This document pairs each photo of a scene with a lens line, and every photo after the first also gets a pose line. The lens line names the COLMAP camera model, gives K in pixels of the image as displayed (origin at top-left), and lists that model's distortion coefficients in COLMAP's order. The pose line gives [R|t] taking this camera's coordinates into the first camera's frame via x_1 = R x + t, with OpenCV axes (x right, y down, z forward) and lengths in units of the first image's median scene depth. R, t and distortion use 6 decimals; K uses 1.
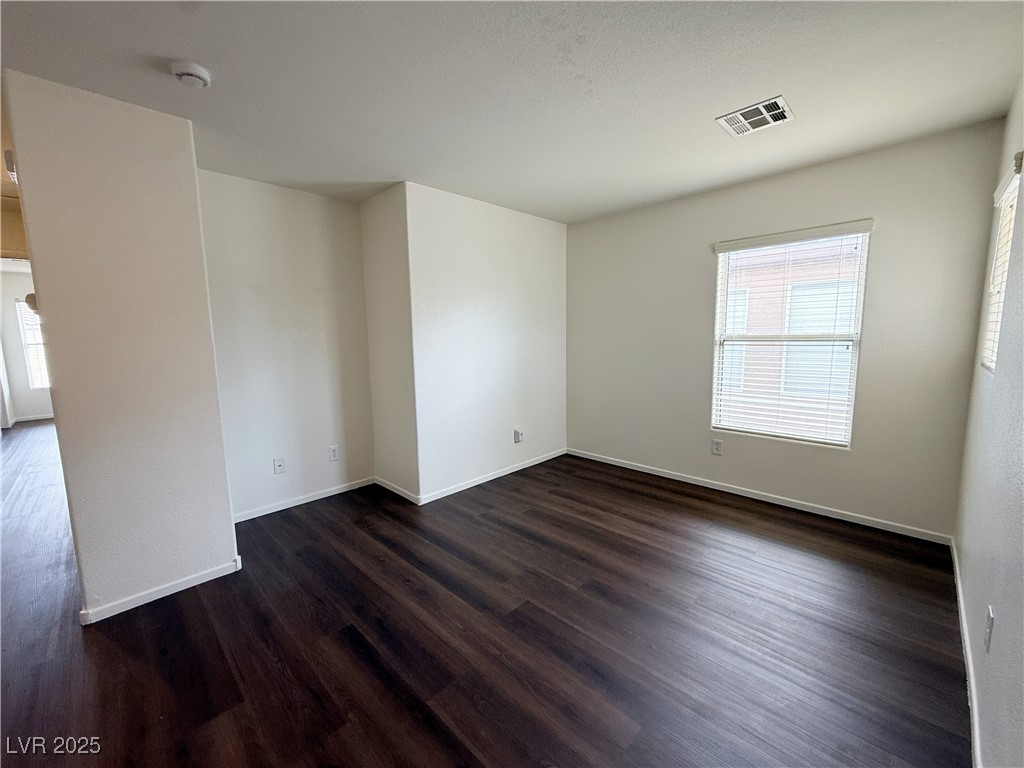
lens RADIAL K [[408.0, 0, 510.3], [0, 408.0, 384.0], [0, 0, 1]] dist [0.001937, 0.000342]
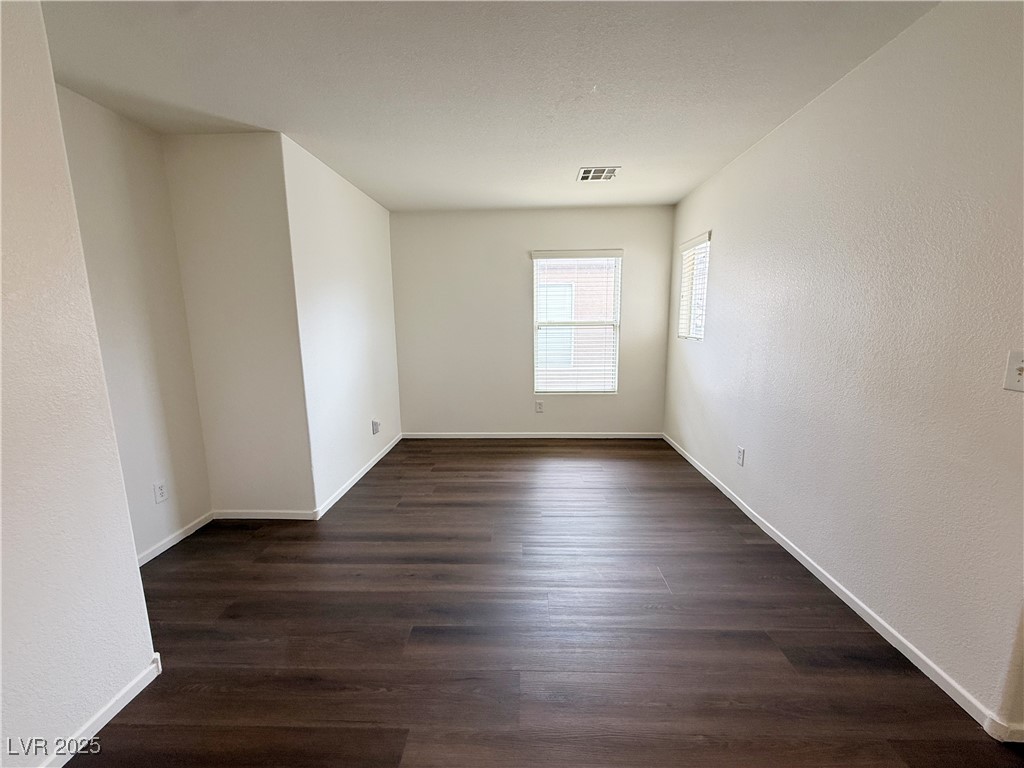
lens RADIAL K [[408.0, 0, 510.3], [0, 408.0, 384.0], [0, 0, 1]] dist [0.001937, 0.000342]
pose [[0.737465, -0.102151, 0.667615, -0.468027], [0.082945, 0.994711, 0.060576, -0.006620], [-0.670273, 0.010702, 0.742038, 0.082059]]
